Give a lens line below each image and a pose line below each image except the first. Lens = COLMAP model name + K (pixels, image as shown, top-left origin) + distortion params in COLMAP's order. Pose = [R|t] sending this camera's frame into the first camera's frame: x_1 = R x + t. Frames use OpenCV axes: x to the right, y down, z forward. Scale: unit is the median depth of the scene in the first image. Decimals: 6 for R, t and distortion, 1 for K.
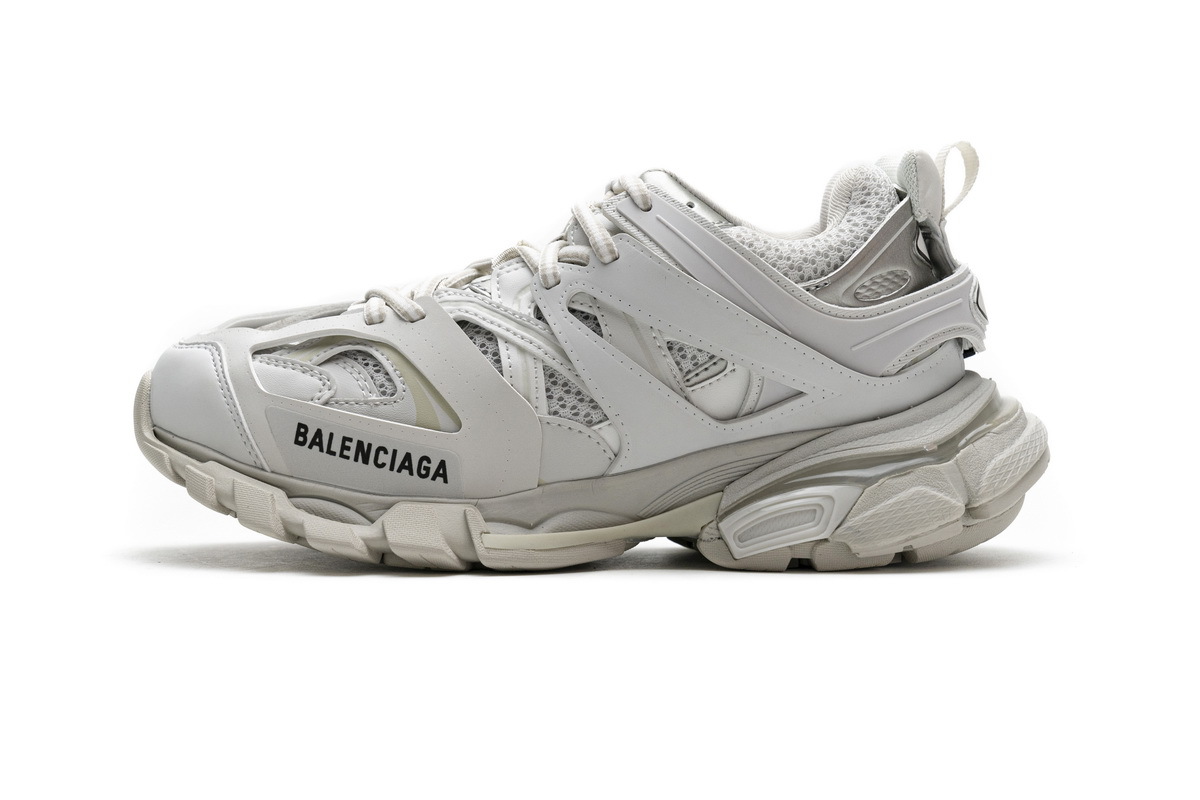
lens RADIAL K [[2221.6, 0, 600.0], [0, 2221.6, 400.0], [0, 0, 1]] dist [0.287354, -0.001871]
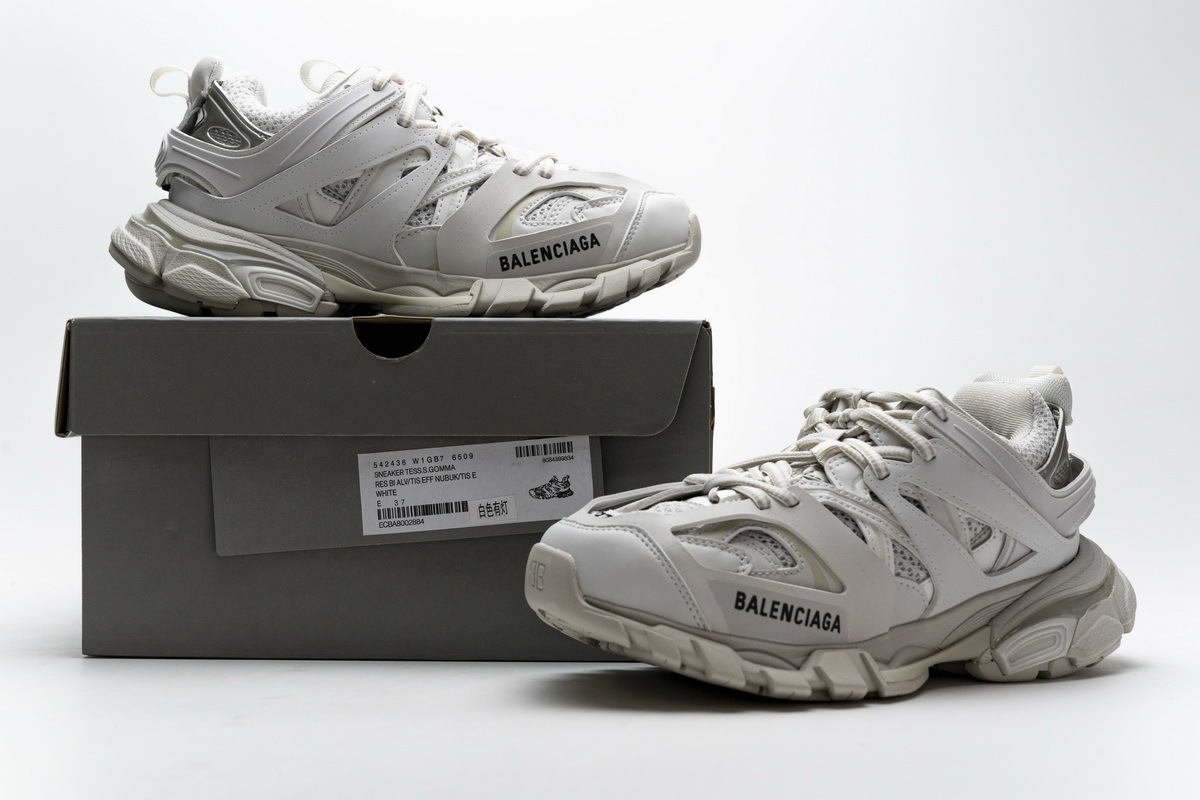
lens RADIAL K [[1907.5, 0, 600.0], [0, 1907.5, 400.0], [0, 0, 1]] dist [0.004852, 0.027446]
pose [[0.845847, 0.001604, 0.533424, -0.776577], [0.008392, 0.999832, -0.016313, -0.080984], [-0.533360, 0.018275, 0.845691, 0.131618]]
